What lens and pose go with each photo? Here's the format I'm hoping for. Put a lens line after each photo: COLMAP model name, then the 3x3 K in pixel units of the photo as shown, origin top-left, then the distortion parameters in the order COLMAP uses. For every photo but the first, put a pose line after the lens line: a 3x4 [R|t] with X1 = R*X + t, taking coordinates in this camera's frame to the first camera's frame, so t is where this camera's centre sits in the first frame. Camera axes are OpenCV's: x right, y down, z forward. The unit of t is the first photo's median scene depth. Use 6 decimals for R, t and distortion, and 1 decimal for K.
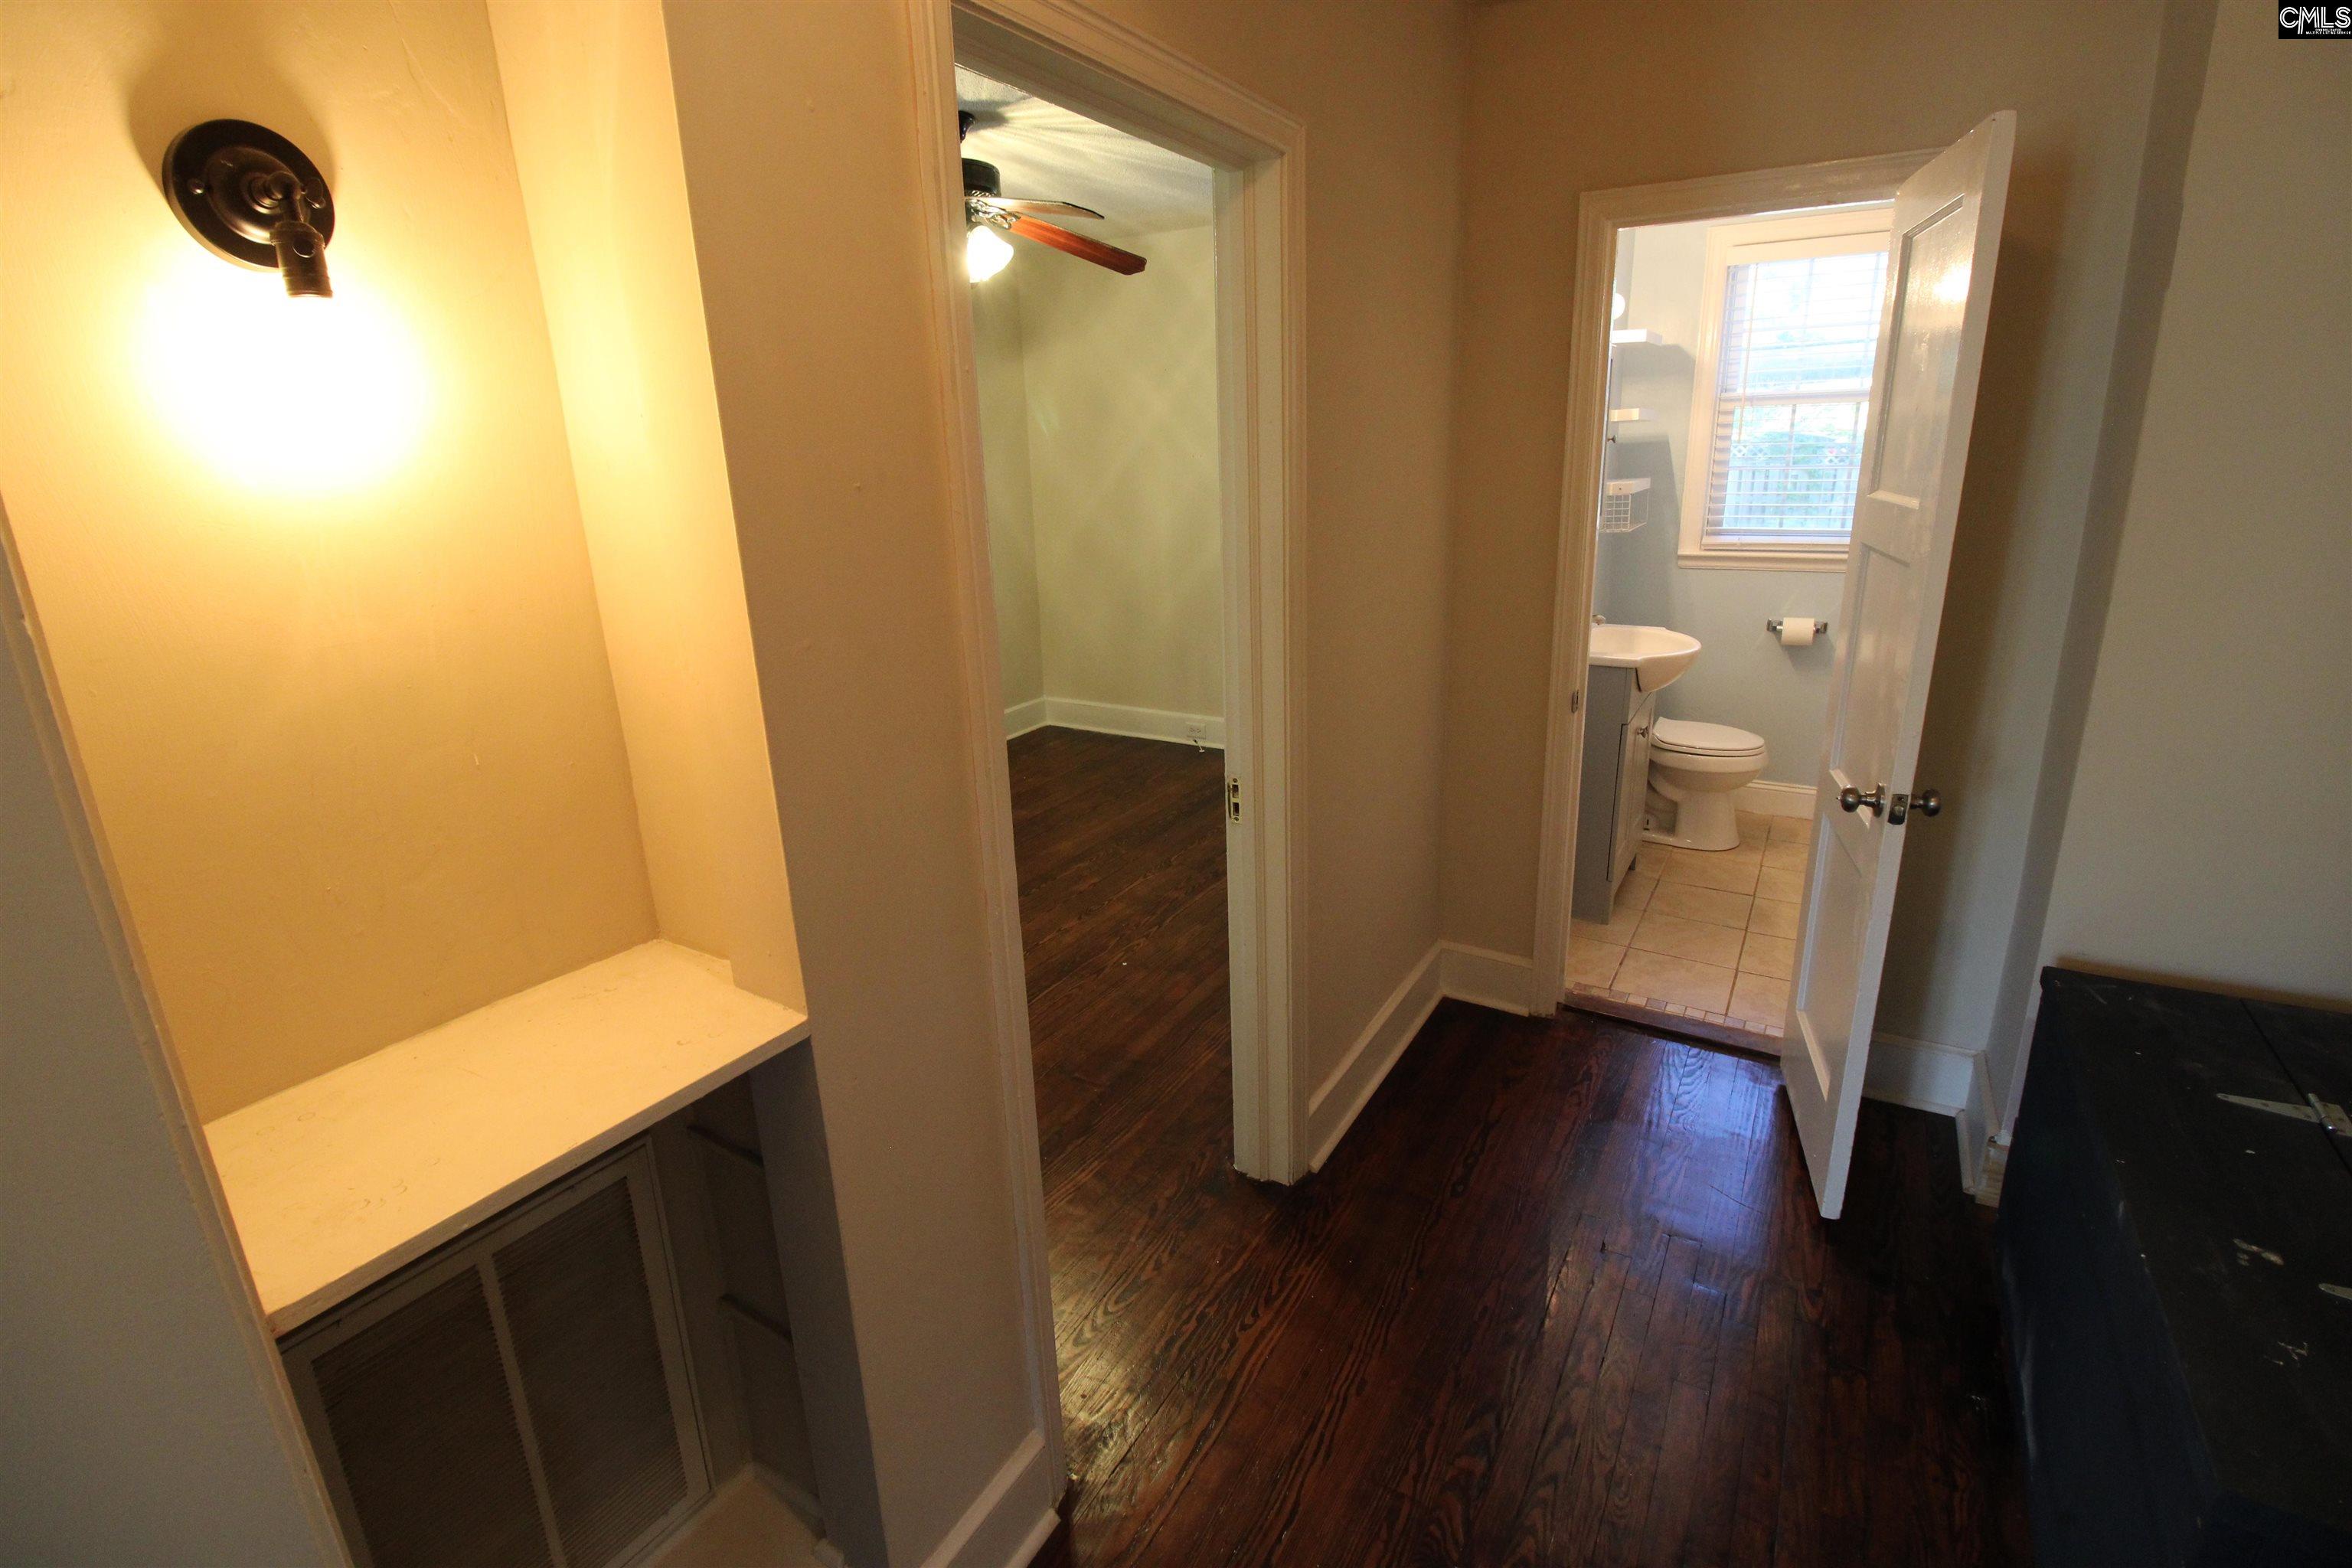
lens RADIAL K [[1091.3, 0, 1187.7], [0, 1091.3, 750.0], [0, 0, 1]] dist [-0.001521, -0.000131]
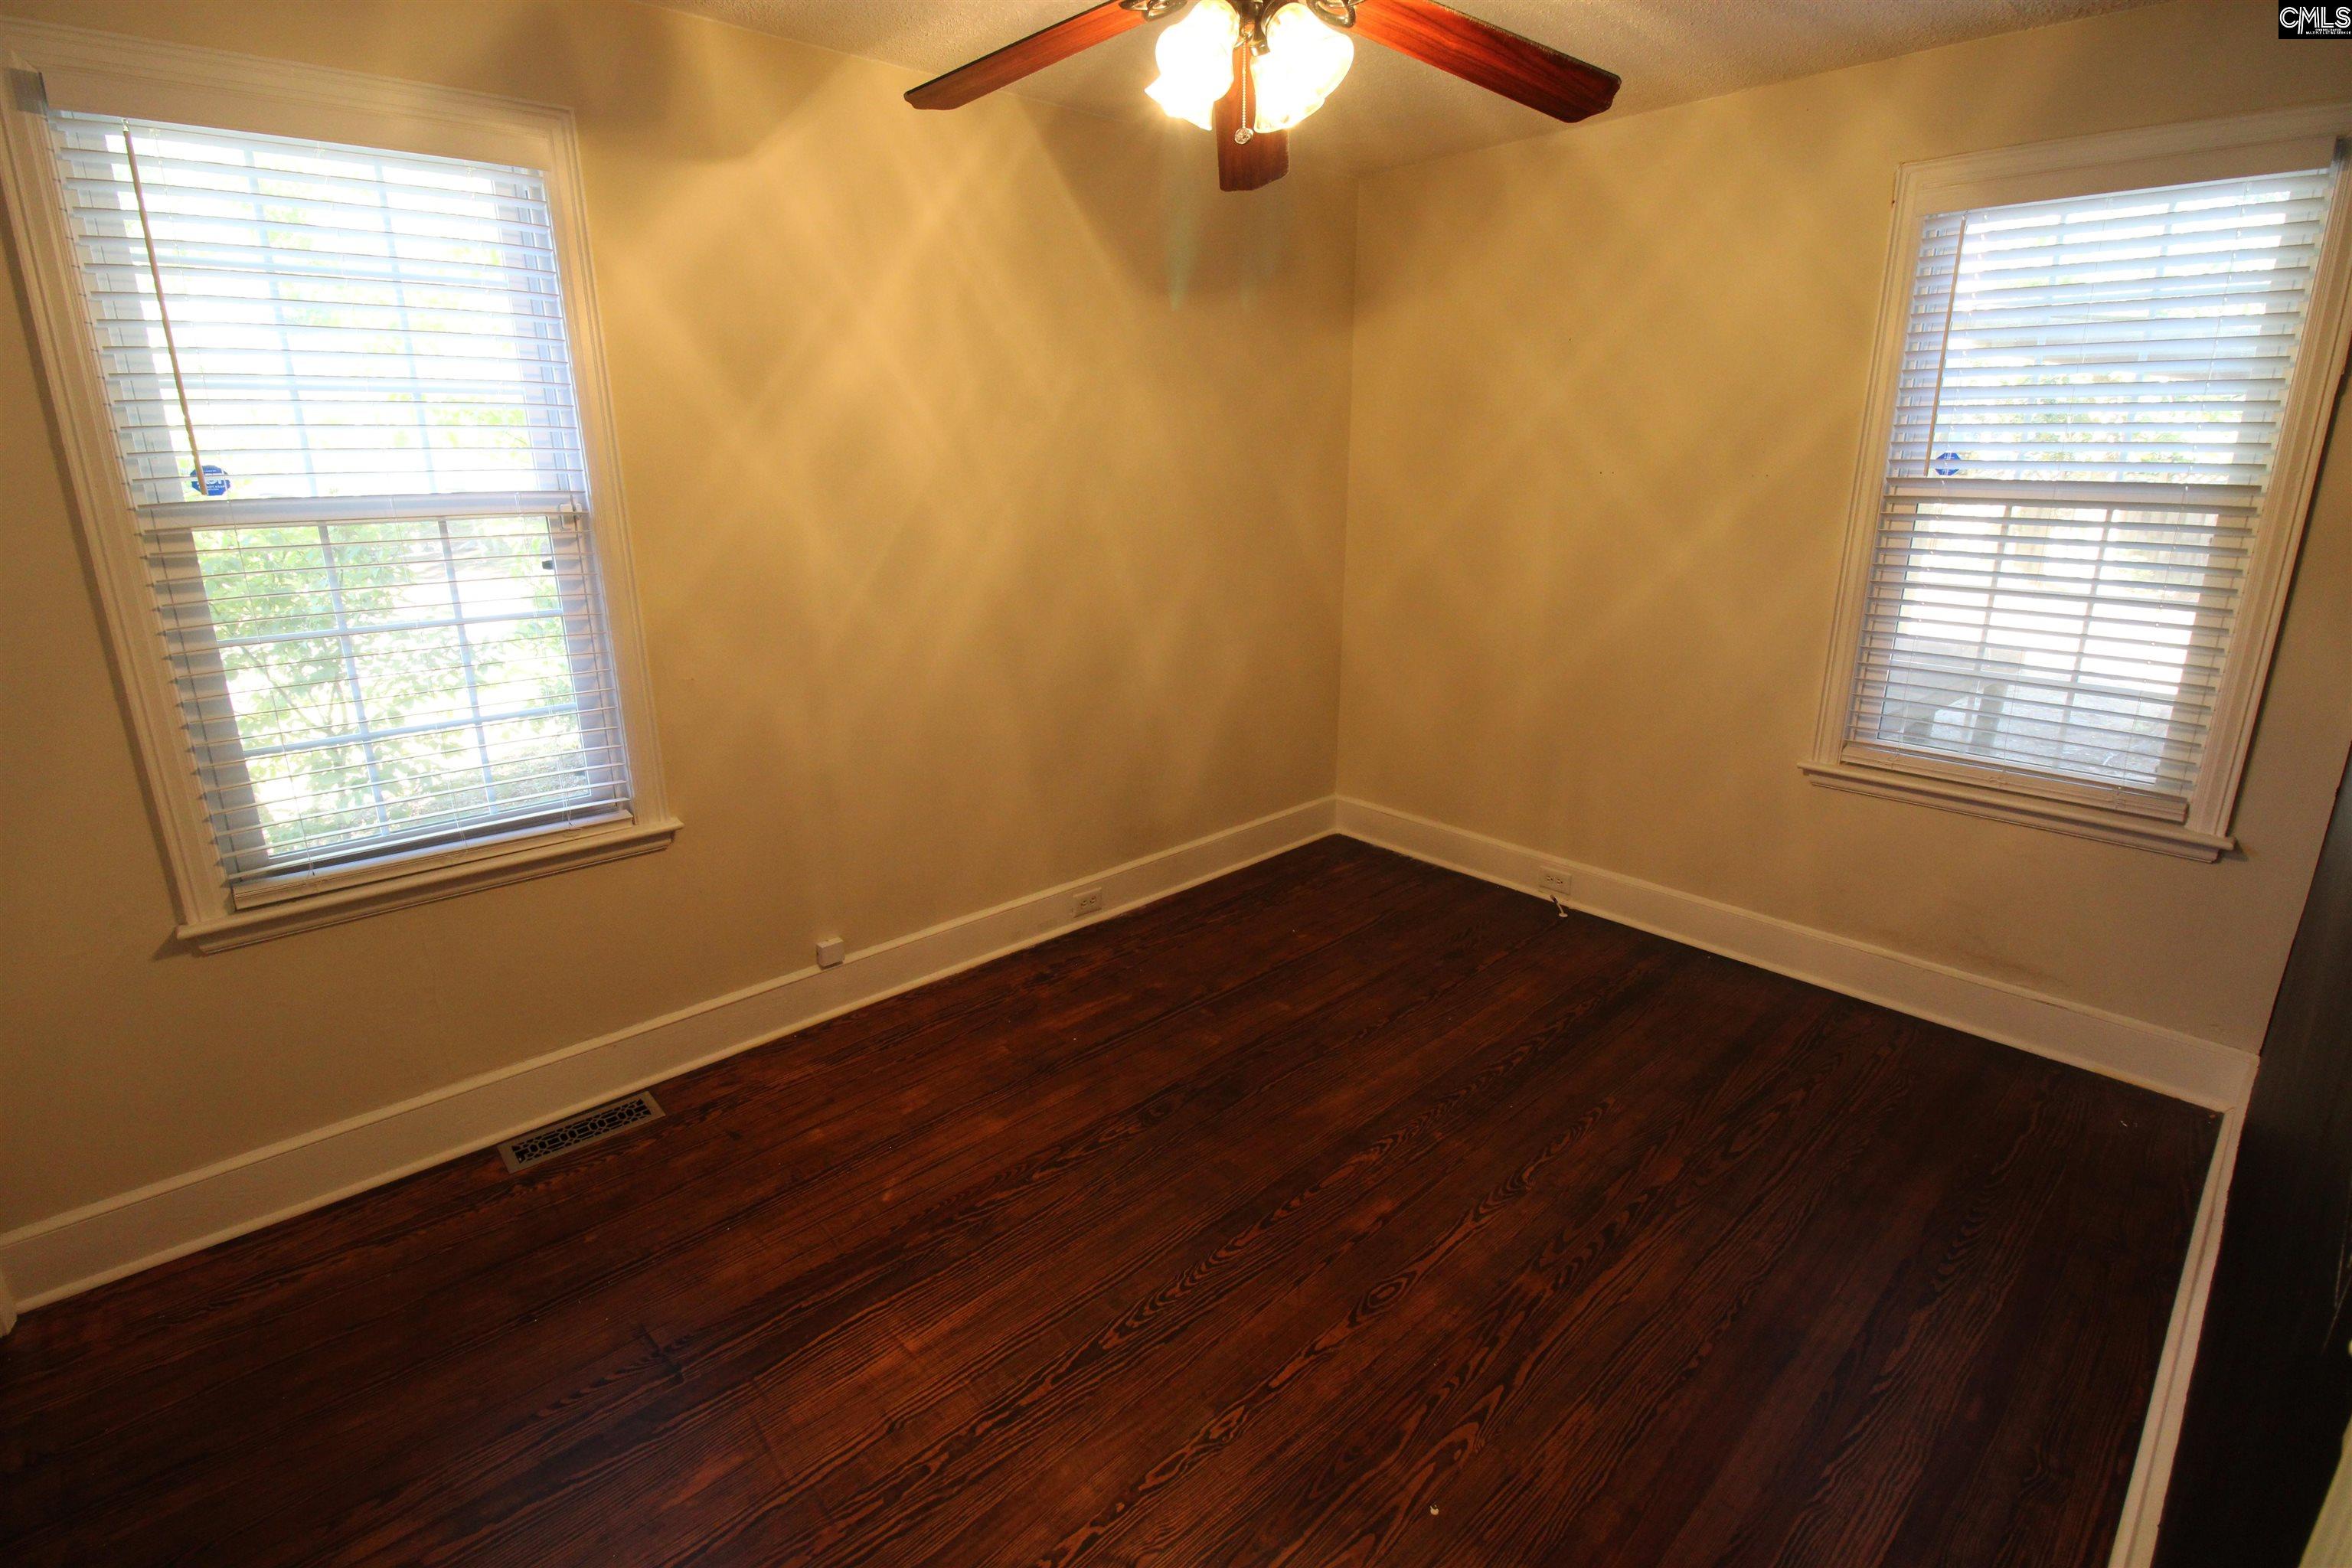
lens RADIAL K [[1091.3, 0, 1187.7], [0, 1091.3, 750.0], [0, 0, 1]] dist [-0.001521, -0.000131]
pose [[0.959765, 0.098983, -0.262779, -0.059418], [-0.100556, 0.994903, 0.007493, -0.115382], [0.262182, 0.019233, 0.964827, 0.423154]]
